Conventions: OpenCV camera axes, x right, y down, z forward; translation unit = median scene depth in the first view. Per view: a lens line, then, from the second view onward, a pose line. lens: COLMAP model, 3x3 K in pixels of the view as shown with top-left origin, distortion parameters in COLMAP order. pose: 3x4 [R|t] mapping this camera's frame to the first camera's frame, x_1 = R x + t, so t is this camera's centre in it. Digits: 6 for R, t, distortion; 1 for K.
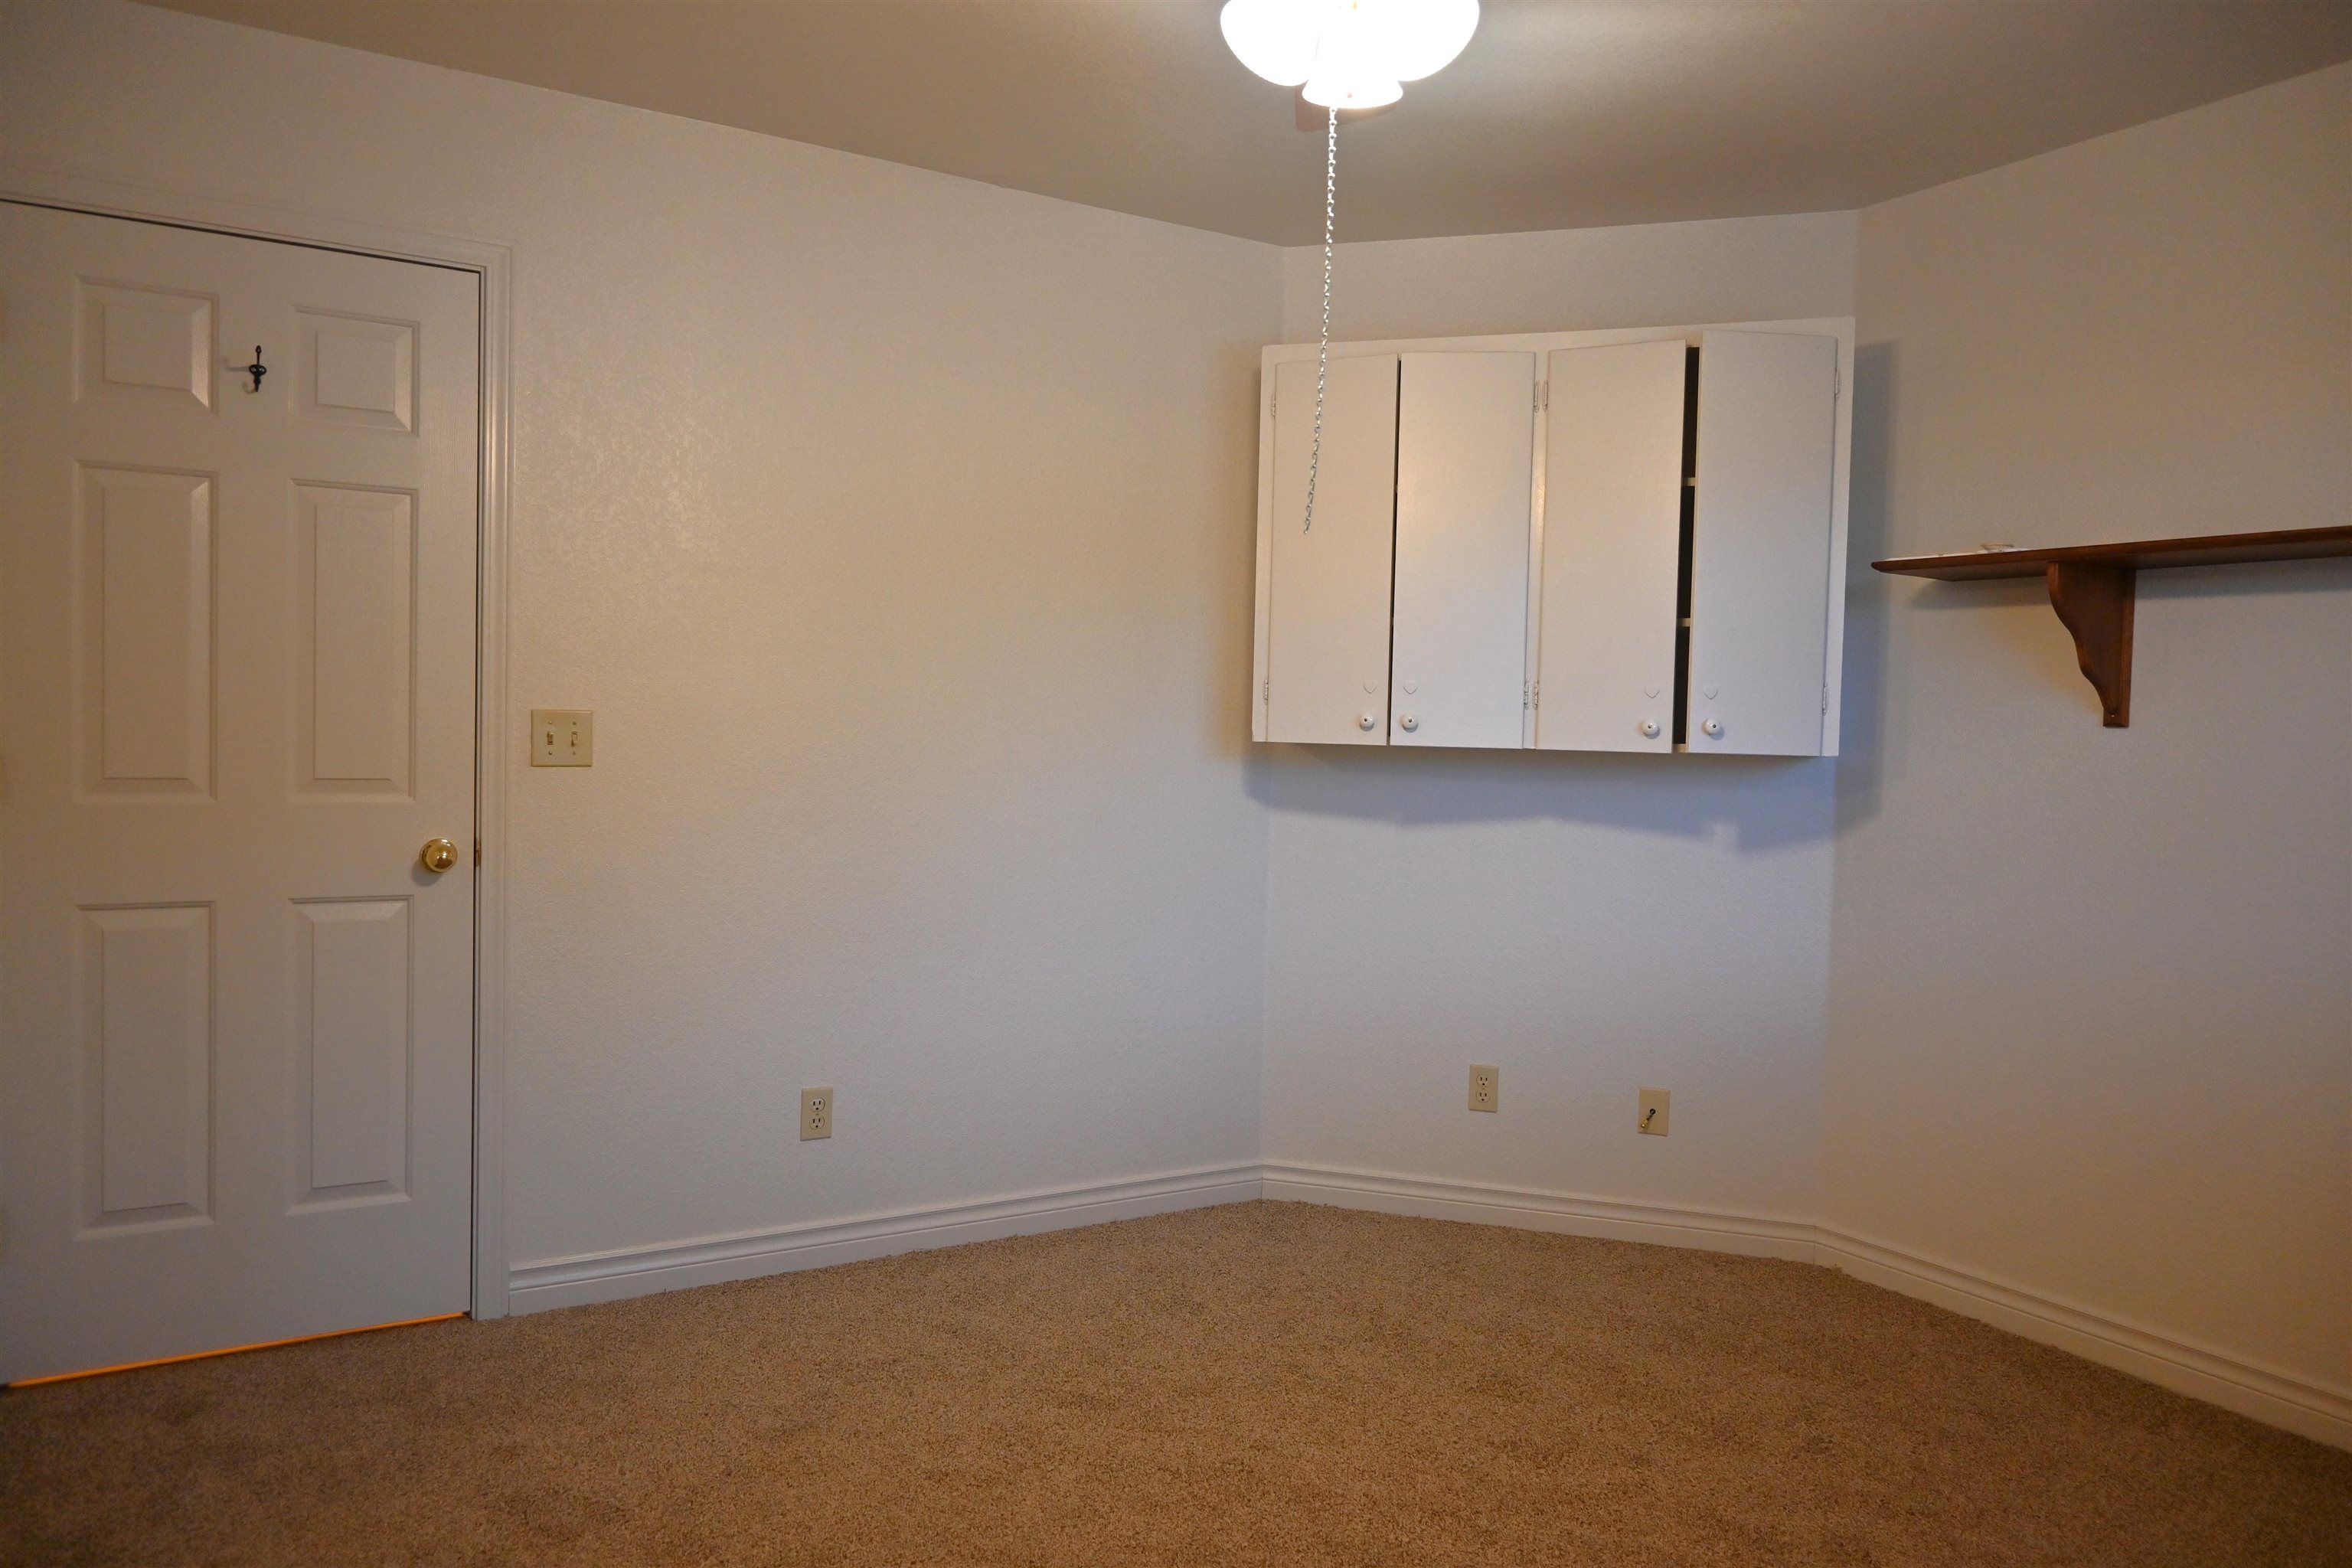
lens RADIAL K [[1593.5, 0, 1176.0], [0, 1593.5, 784.0], [0, 0, 1]] dist [0.001847, 0.000608]
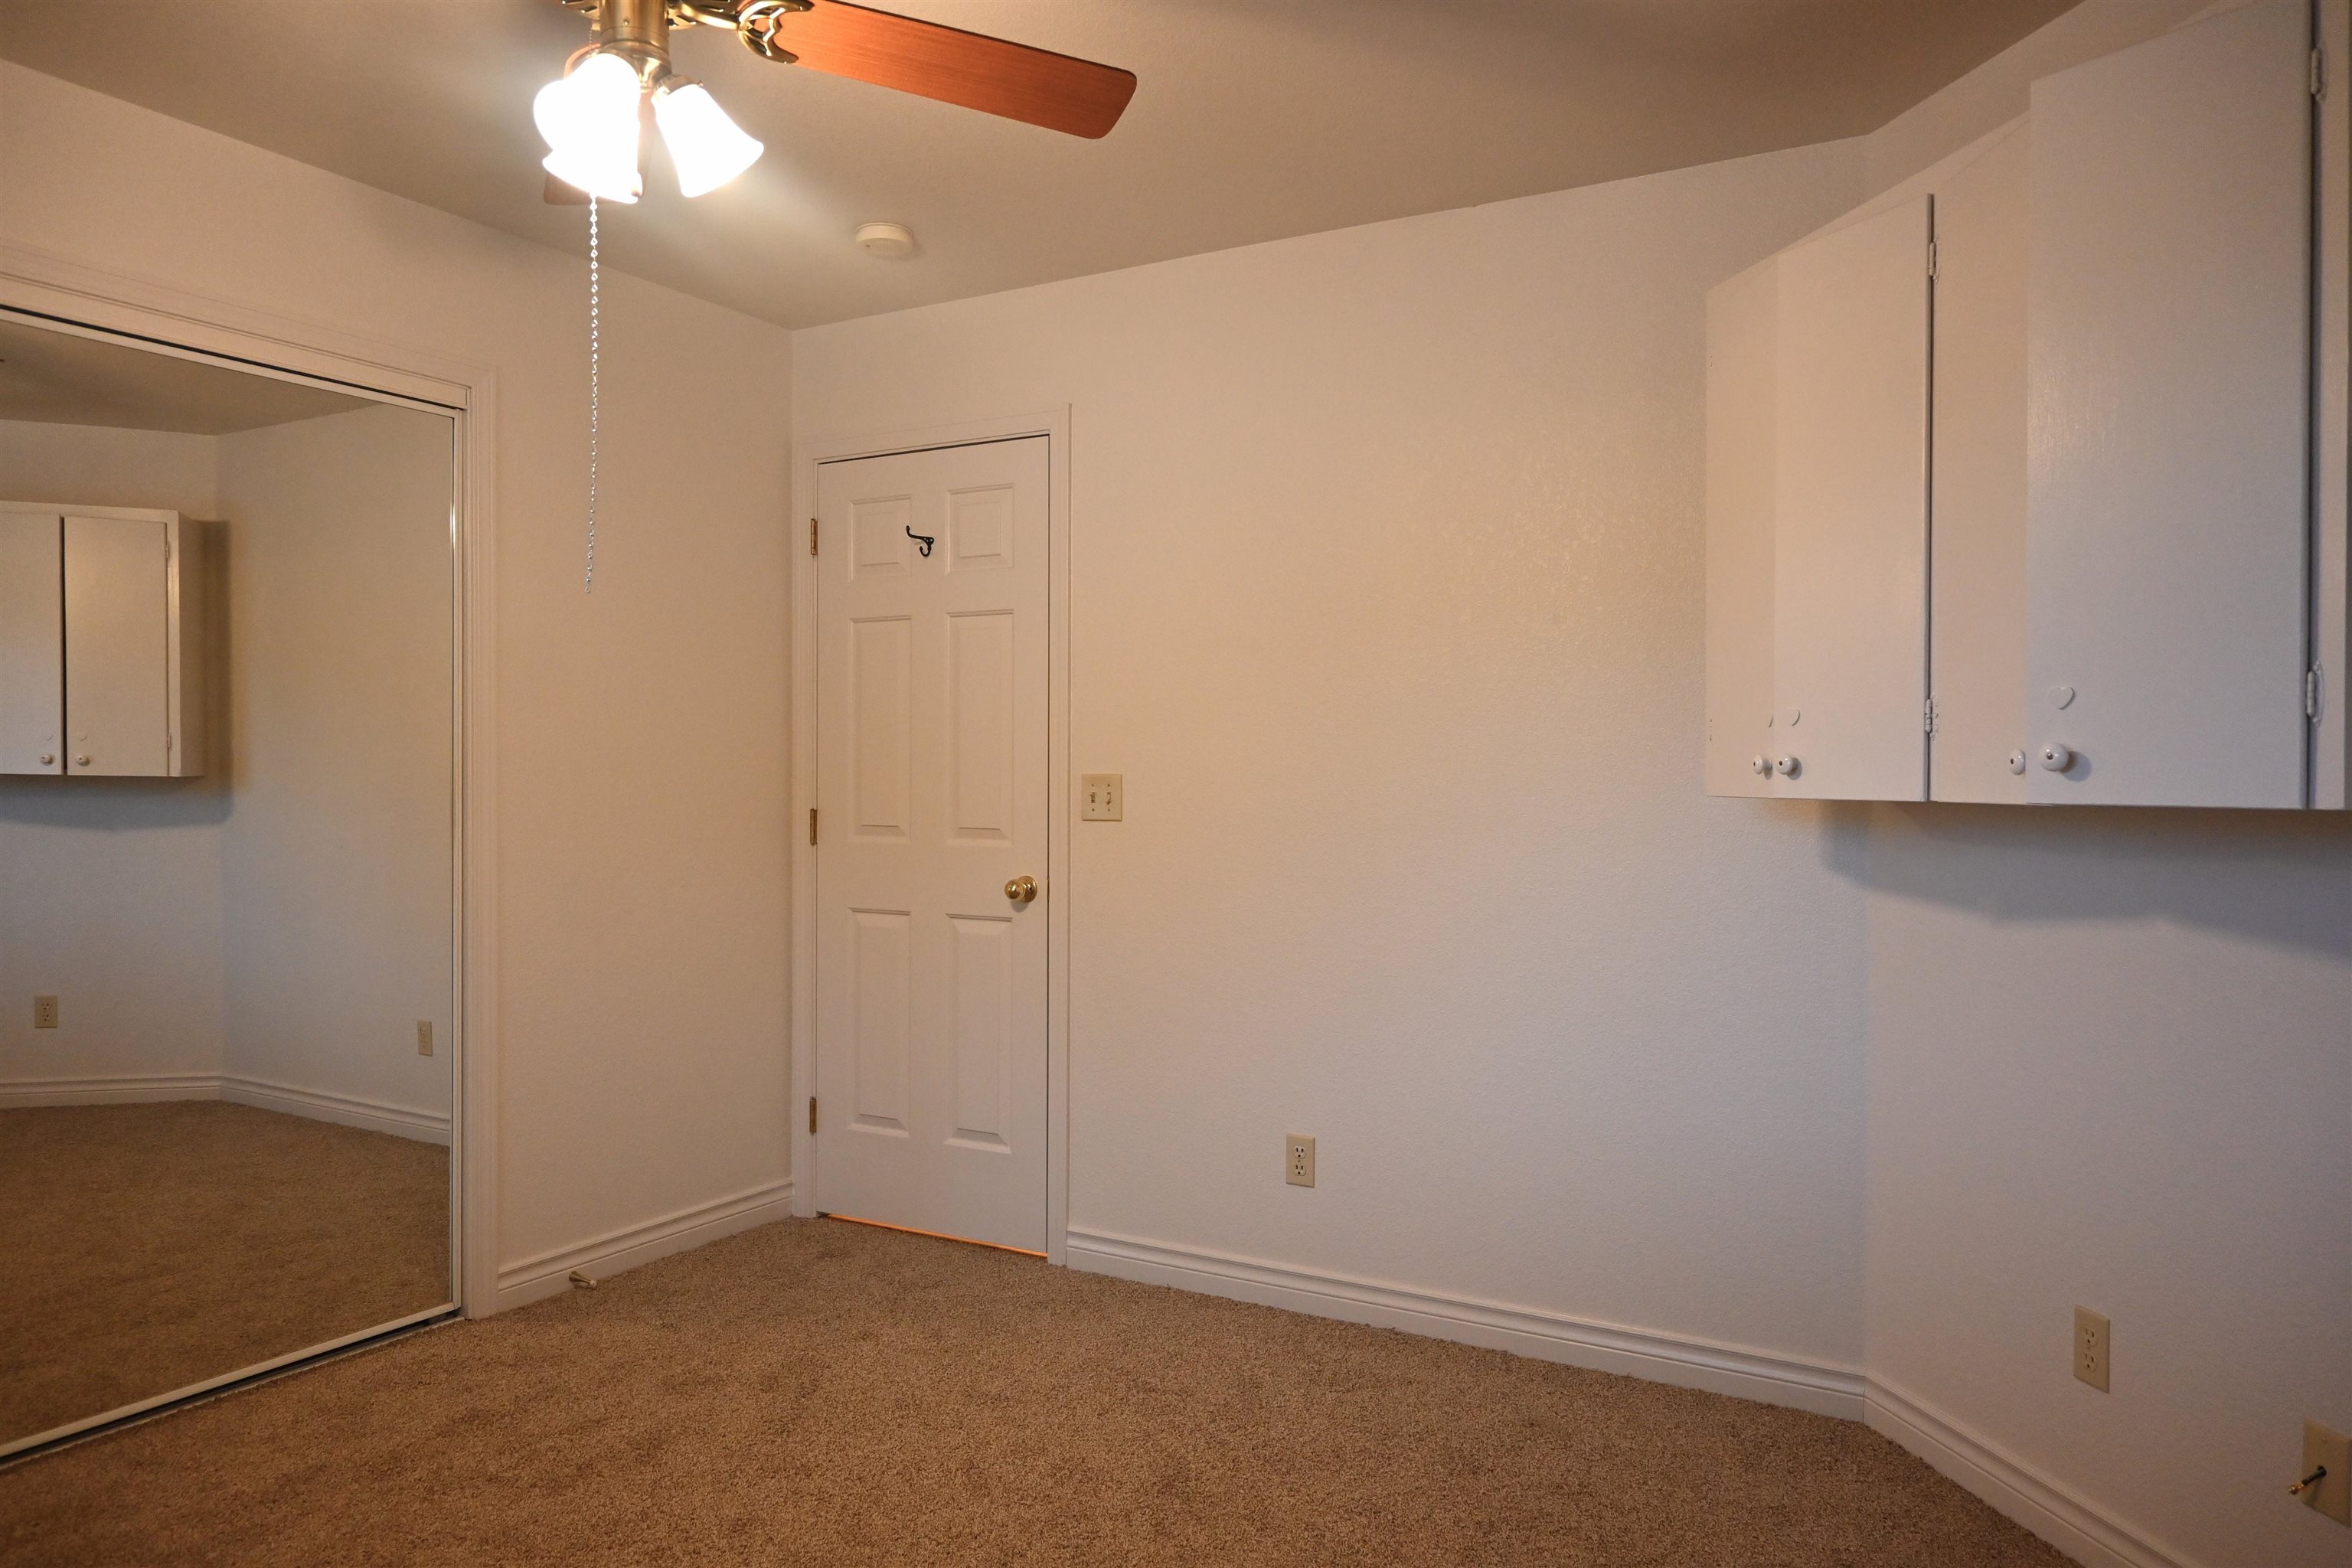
lens RADIAL K [[1593.5, 0, 1176.0], [0, 1593.5, 784.0], [0, 0, 1]] dist [0.001847, 0.000608]
pose [[0.483540, -0.017650, -0.875144, 0.718696], [-0.027115, 0.999015, -0.035130, 0.002193], [0.874902, 0.040716, 0.482585, 0.474119]]
